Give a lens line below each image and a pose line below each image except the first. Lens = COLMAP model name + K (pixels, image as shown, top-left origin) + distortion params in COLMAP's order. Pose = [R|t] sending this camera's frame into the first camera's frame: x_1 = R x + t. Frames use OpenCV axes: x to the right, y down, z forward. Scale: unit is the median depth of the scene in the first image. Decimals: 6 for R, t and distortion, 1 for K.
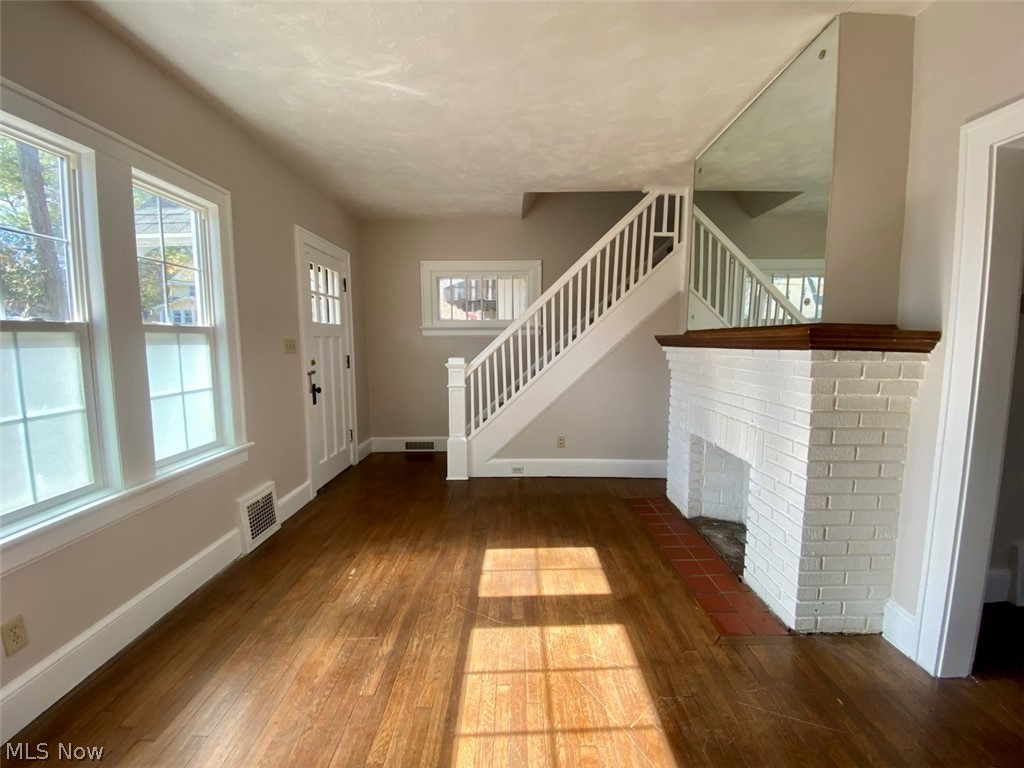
lens RADIAL K [[416.6, 0, 512.0], [0, 416.6, 380.9], [0, 0, 1]] dist [0.042953, -0.031717]
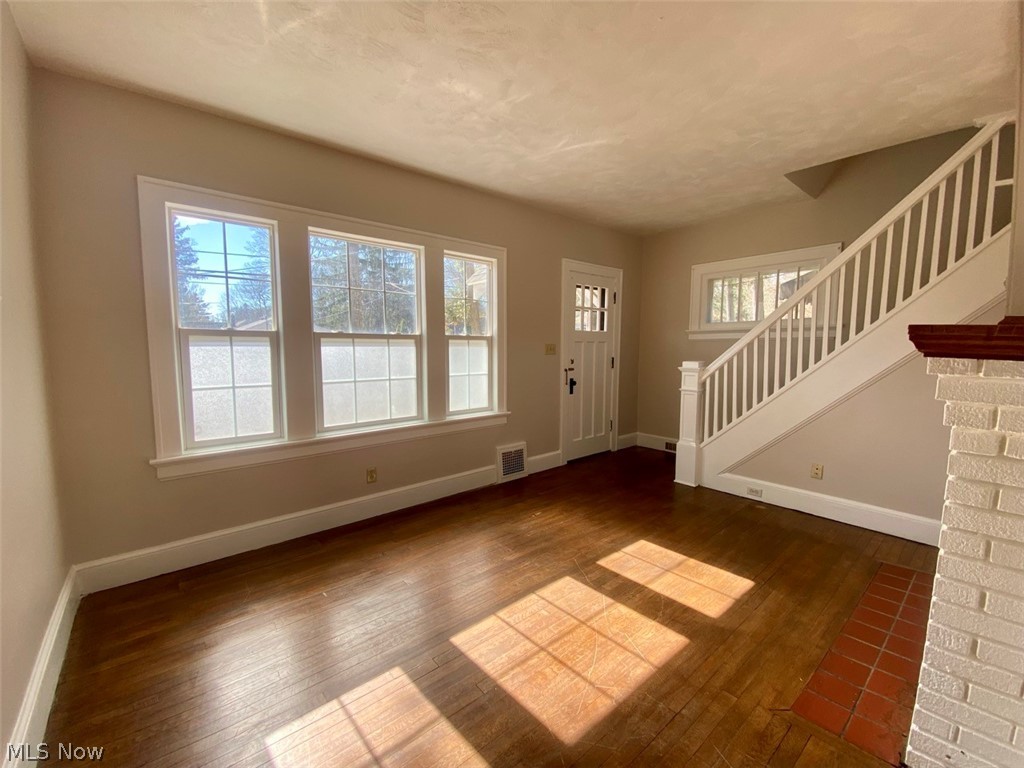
lens RADIAL K [[416.6, 0, 512.0], [0, 416.6, 380.9], [0, 0, 1]] dist [0.042953, -0.031717]
pose [[0.648523, 0.067837, -0.758166, 0.524032], [-0.077040, 0.996756, 0.023286, 0.000426], [0.757286, 0.043307, 0.651646, 0.035631]]
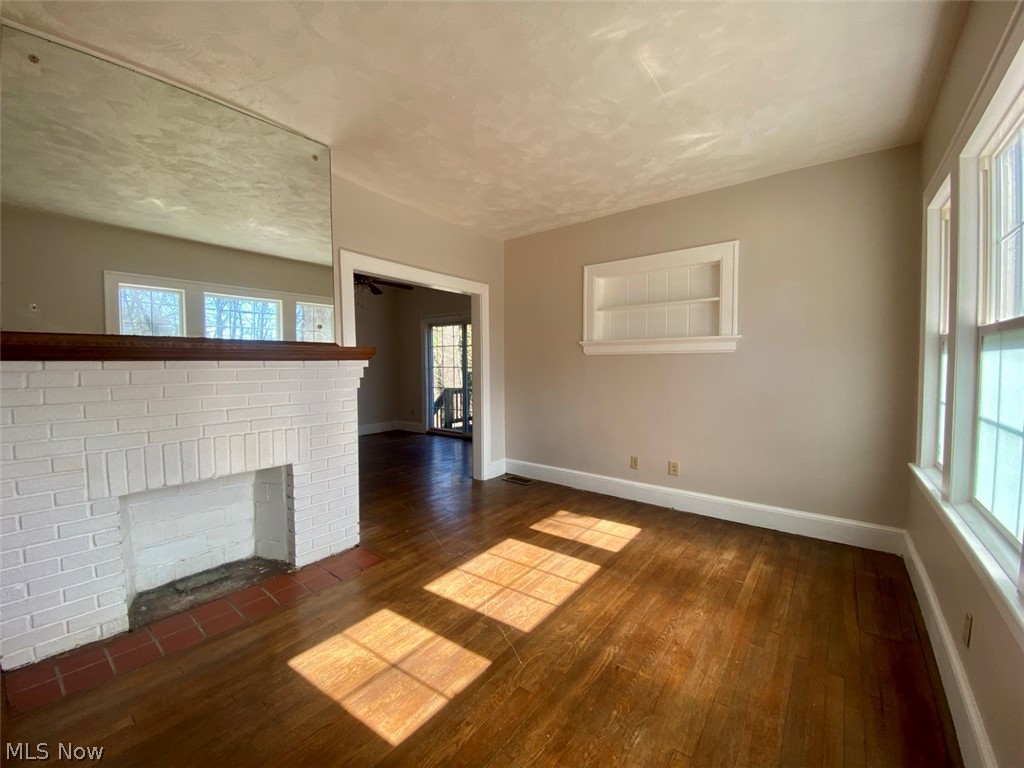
lens RADIAL K [[416.6, 0, 512.0], [0, 416.6, 380.9], [0, 0, 1]] dist [0.042953, -0.031717]
pose [[-0.795840, -0.026096, 0.604944, -0.497152], [0.060425, 0.990661, 0.122228, -0.104059], [-0.602484, 0.133828, -0.786831, 1.305716]]
